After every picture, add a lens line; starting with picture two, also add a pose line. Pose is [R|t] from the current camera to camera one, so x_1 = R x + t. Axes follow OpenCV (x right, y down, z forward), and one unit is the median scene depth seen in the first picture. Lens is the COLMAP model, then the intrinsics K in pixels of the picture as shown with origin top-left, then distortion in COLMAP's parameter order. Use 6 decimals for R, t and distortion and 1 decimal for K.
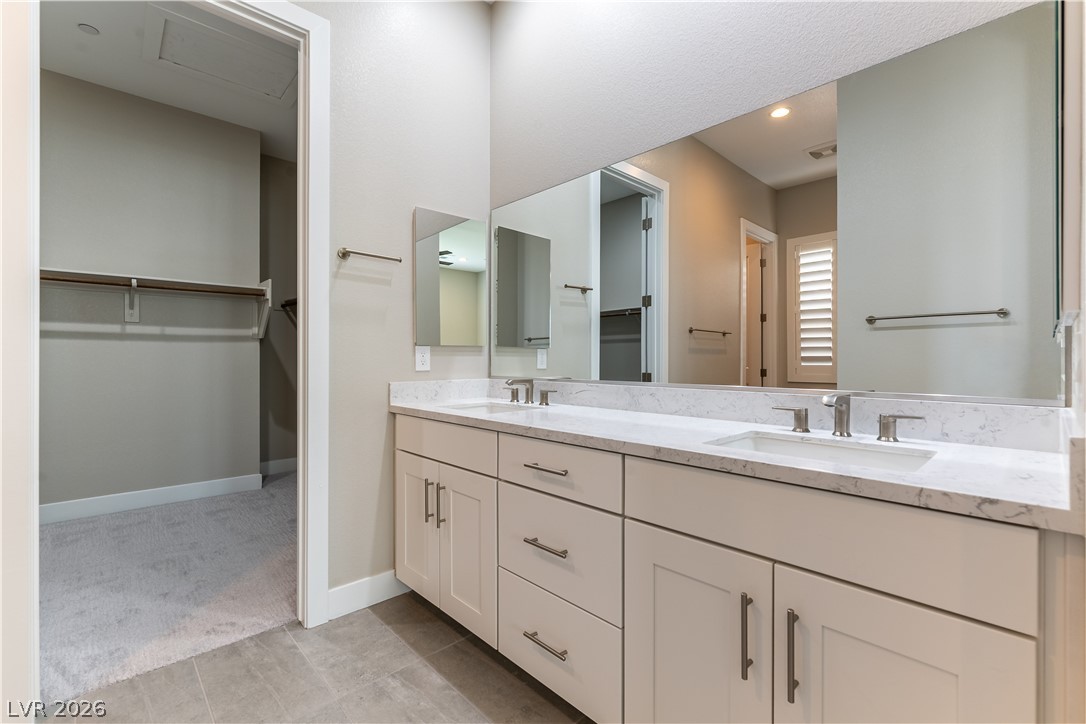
lens RADIAL K [[477.8, 0, 540.2], [0, 477.8, 360.9], [0, 0, 1]] dist [0.000048, -0.000296]
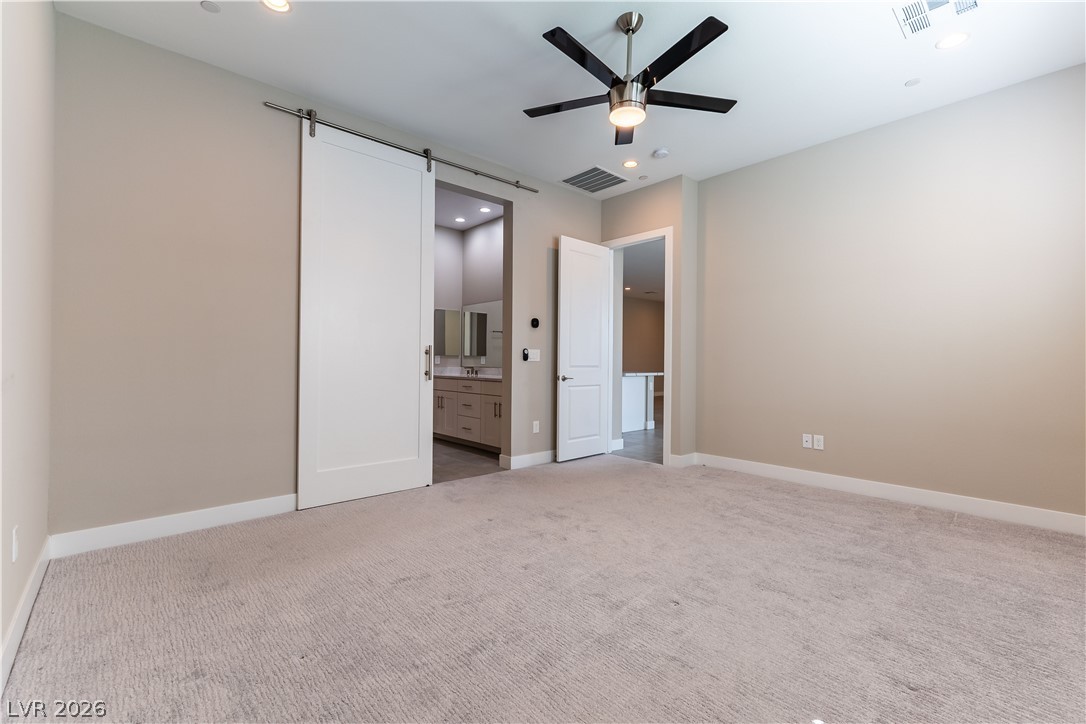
lens RADIAL K [[477.8, 0, 547.3], [0, 477.8, 360.7], [0, 0, 1]] dist [0.000048, -0.000296]
pose [[0.999746, 0.002309, -0.022411, 0.510841], [-0.002435, 0.999981, -0.005579, 0.015207], [0.022397, 0.005632, 0.999733, -1.988785]]
